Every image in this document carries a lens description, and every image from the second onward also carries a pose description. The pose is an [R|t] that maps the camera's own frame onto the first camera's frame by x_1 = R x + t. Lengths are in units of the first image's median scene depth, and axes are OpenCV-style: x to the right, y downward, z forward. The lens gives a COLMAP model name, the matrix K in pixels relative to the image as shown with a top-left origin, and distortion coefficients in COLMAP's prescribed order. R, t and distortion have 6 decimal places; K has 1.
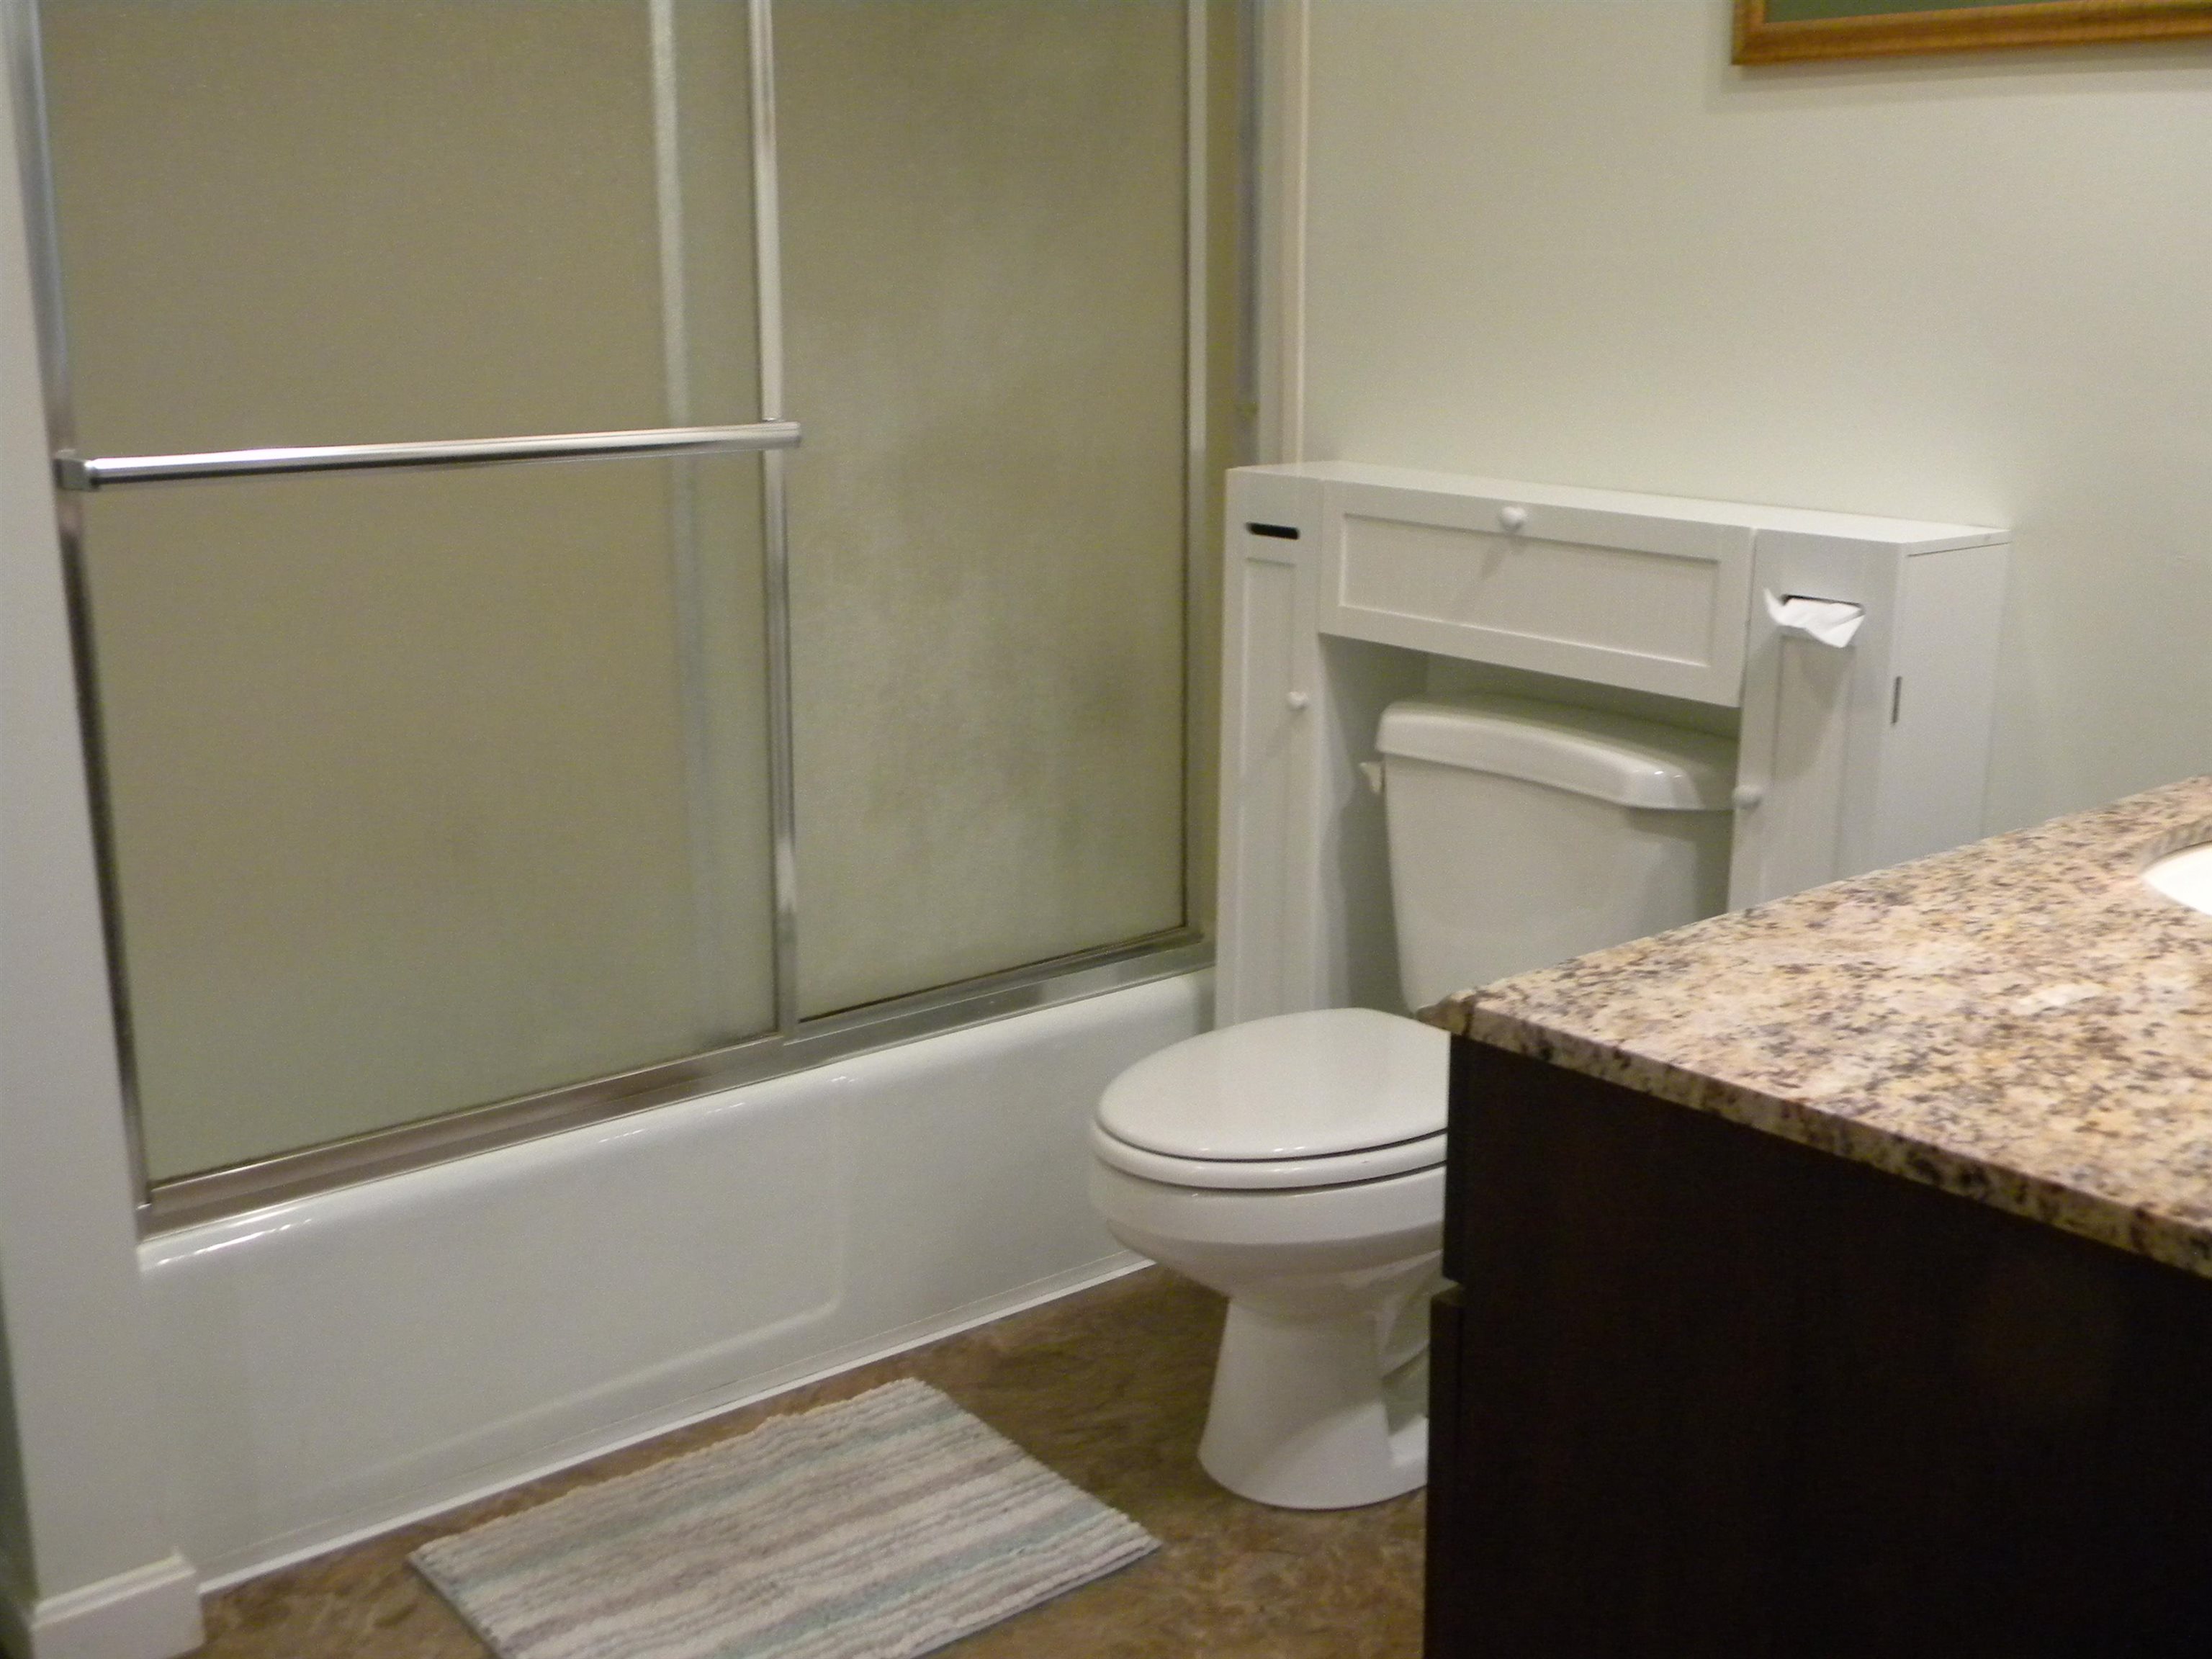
lens RADIAL K [[2445.3, 0, 1090.3], [0, 2445.3, 830.9], [0, 0, 1]] dist [-0.002093, 0.000000]
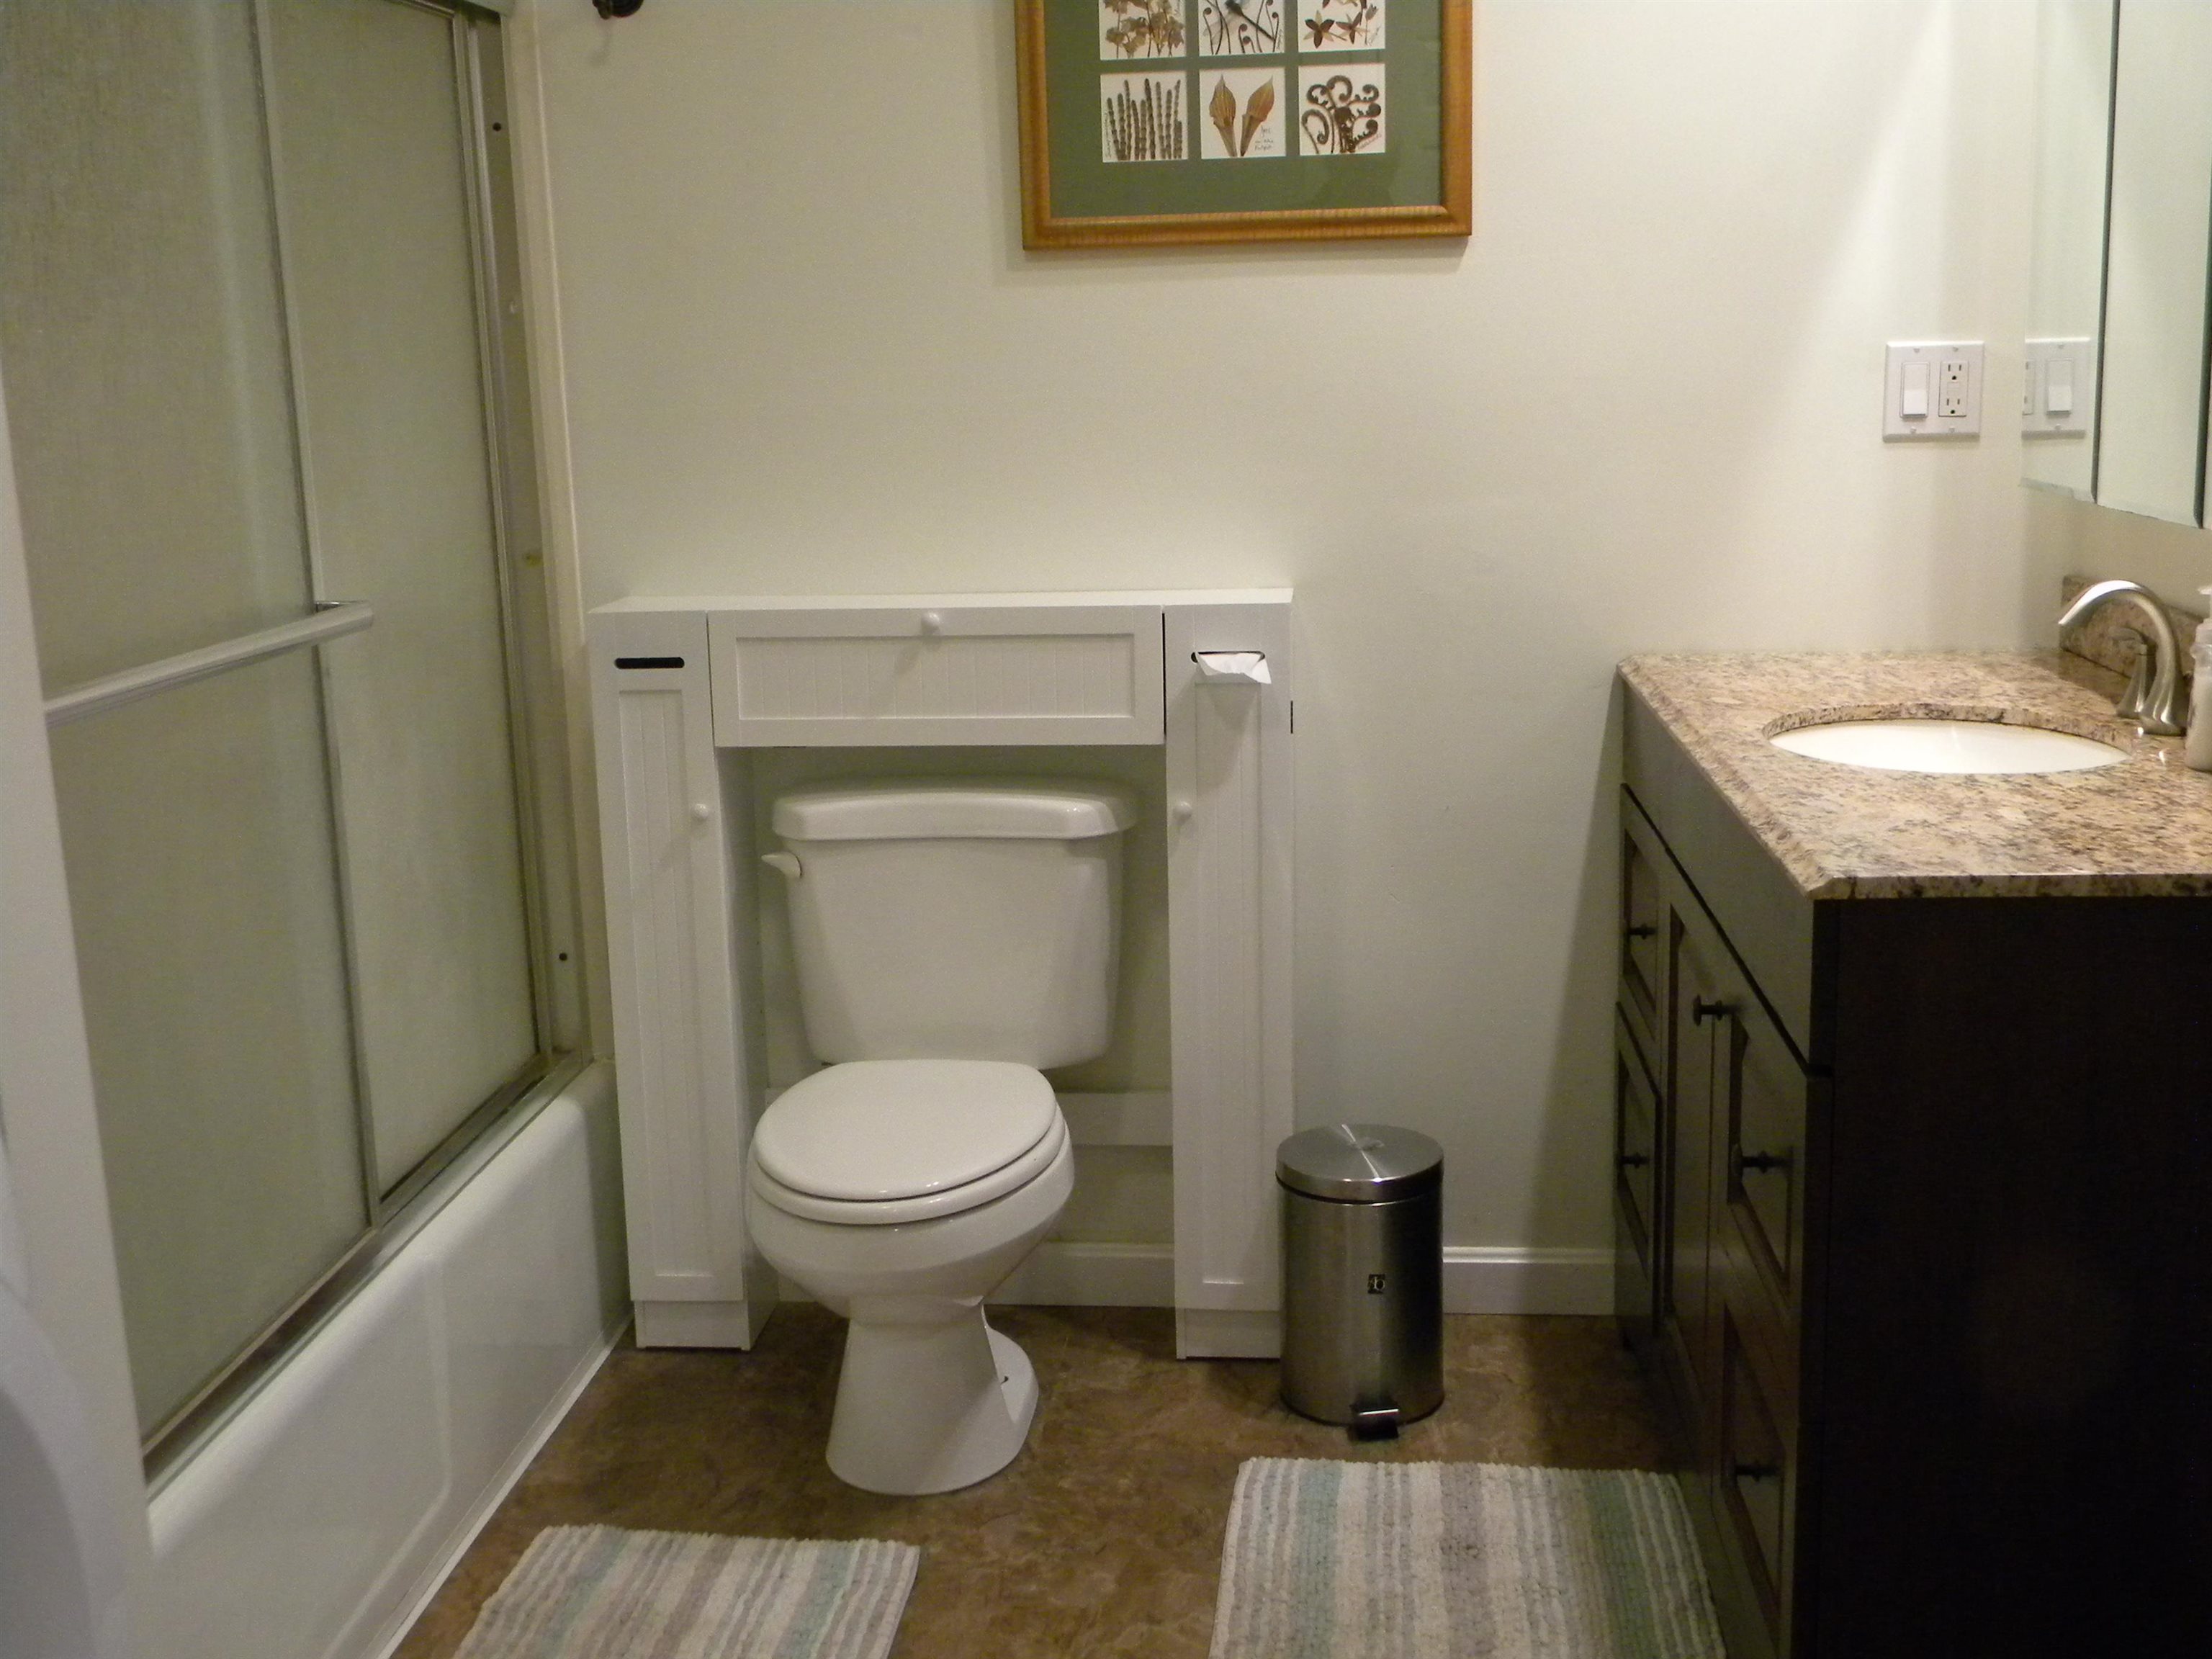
lens RADIAL K [[2445.3, 0, 1112.4], [0, 2445.3, 833.5], [0, 0, 1]] dist [-0.002093, 0.000000]
pose [[0.704899, -0.164486, 0.689973, -0.633519], [0.195193, 0.980167, 0.034250, -0.052334], [-0.681922, 0.110535, 0.723024, 0.089124]]
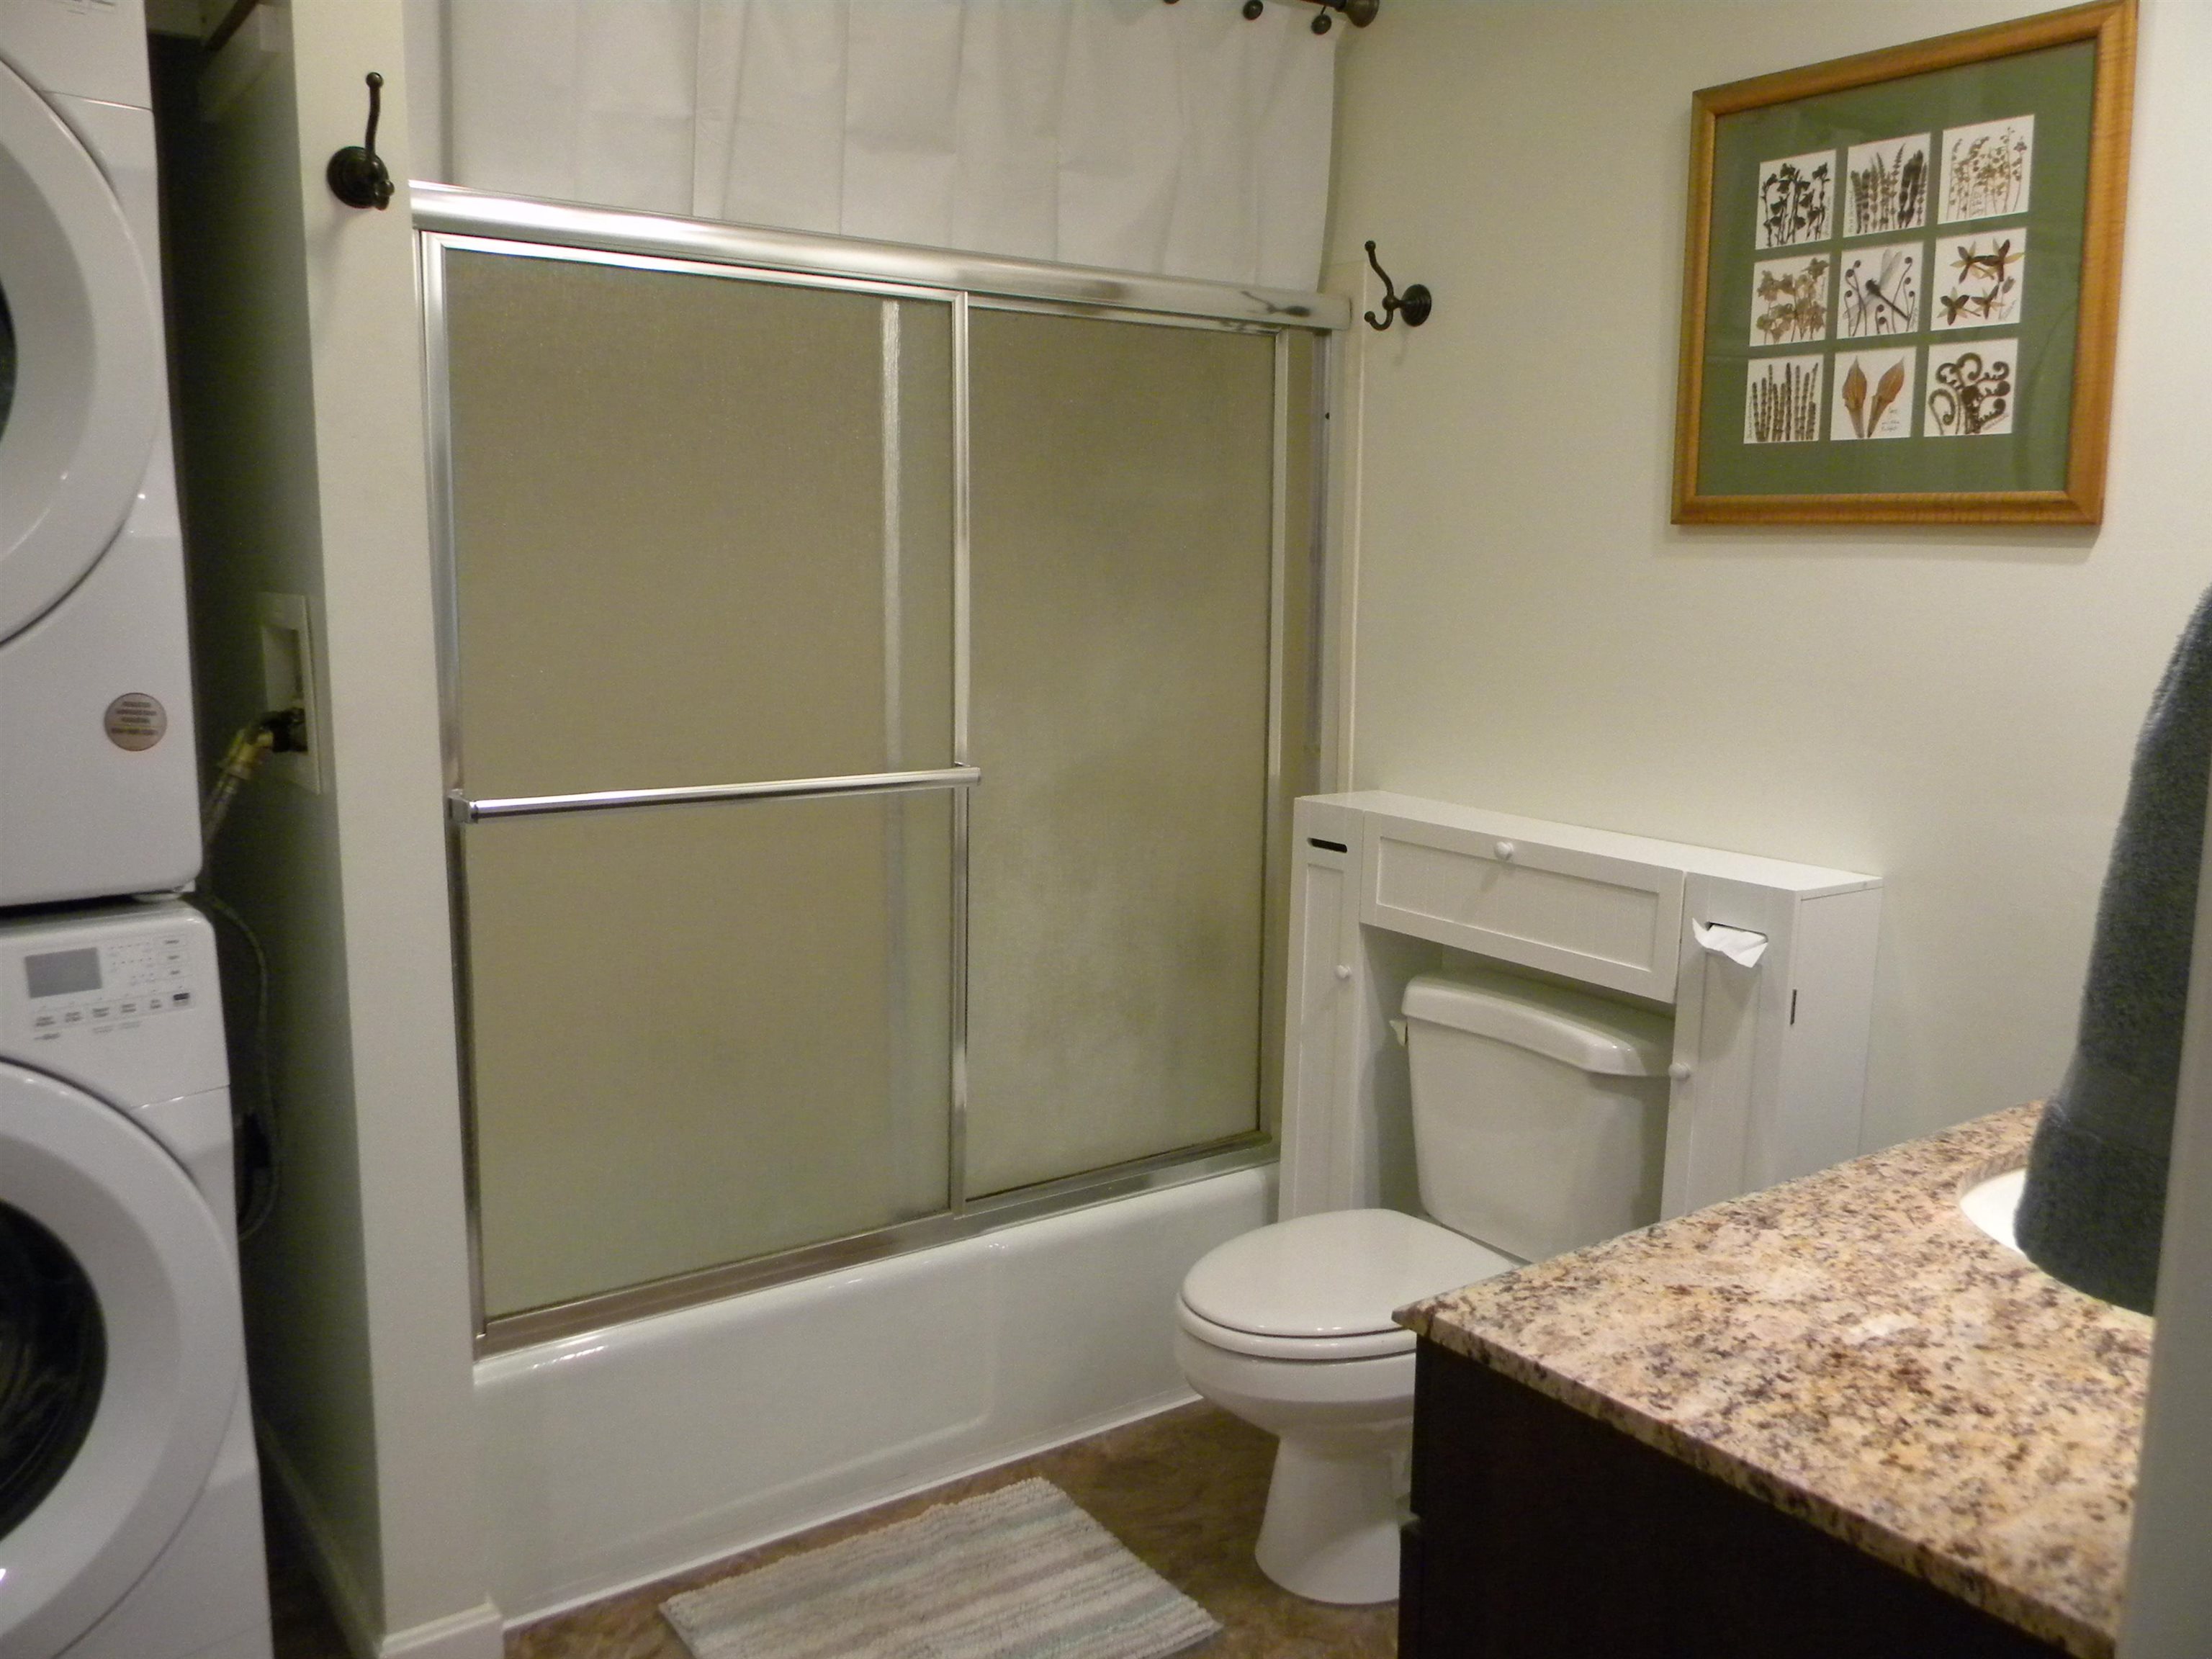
lens RADIAL K [[1837.4, 0, 1083.7], [0, 1837.4, 823.5], [0, 0, 1]] dist [0.011227, -0.006622]
pose [[0.997064, 0.025049, -0.072361, 0.015422], [-0.030997, 0.996127, -0.082284, -0.054374], [0.070019, 0.084286, 0.993978, -0.022398]]
